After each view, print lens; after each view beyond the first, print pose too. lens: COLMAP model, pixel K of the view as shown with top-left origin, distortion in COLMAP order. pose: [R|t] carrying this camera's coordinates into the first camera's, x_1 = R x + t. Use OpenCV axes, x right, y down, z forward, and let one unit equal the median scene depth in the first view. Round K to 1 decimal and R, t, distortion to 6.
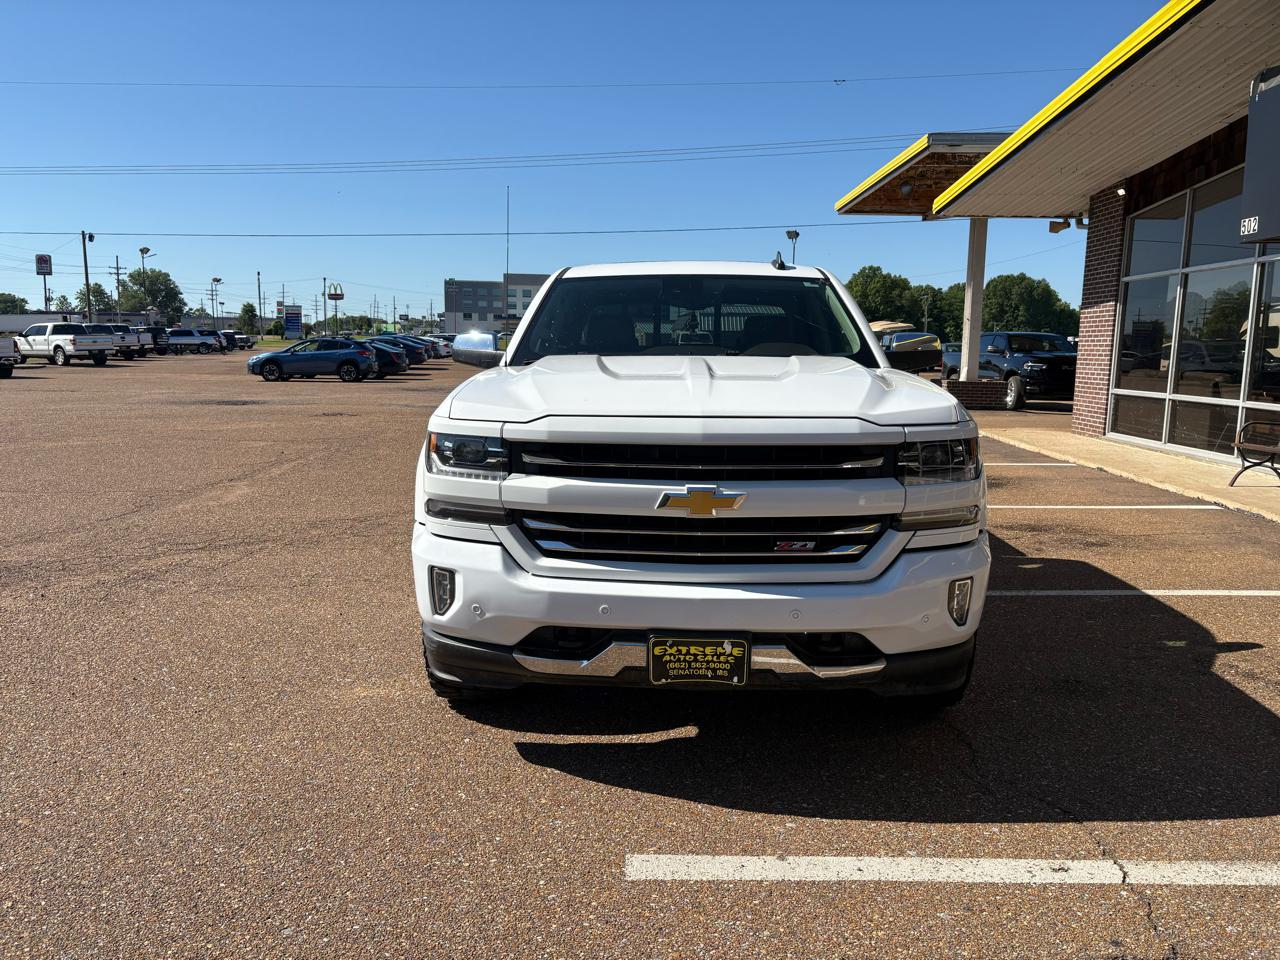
lens RADIAL K [[969.7, 0, 636.2], [0, 969.7, 474.7], [0, 0, 1]] dist [0.029728, -0.024667]
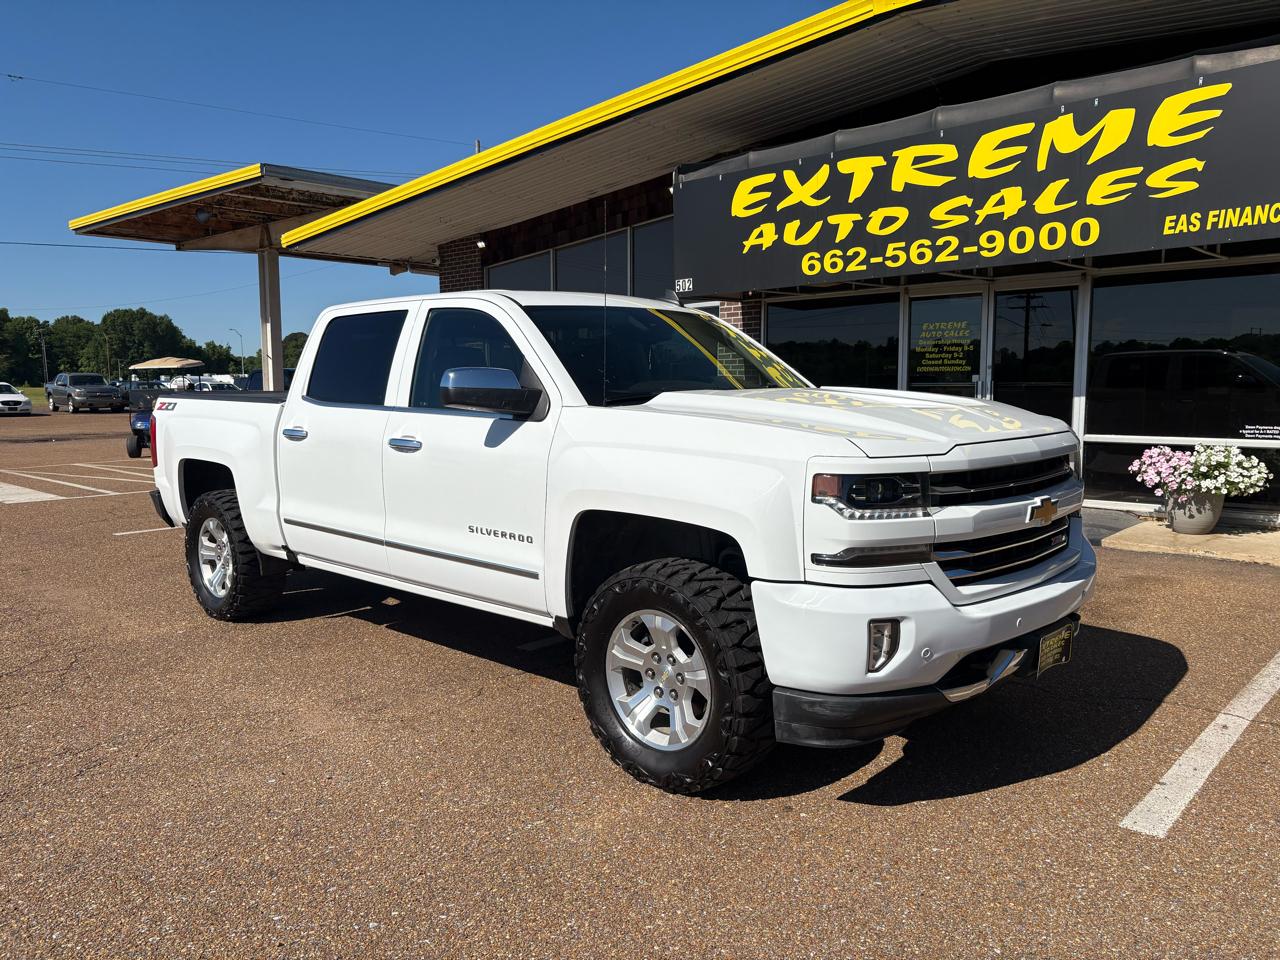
lens RADIAL K [[969.7, 0, 630.0], [0, 969.7, 484.7], [0, 0, 1]] dist [0.029728, -0.024667]
pose [[0.665860, -0.094339, 0.740089, -1.019954], [0.114513, 0.993142, 0.023568, -0.079603], [-0.737237, 0.069057, 0.672096, 0.541317]]
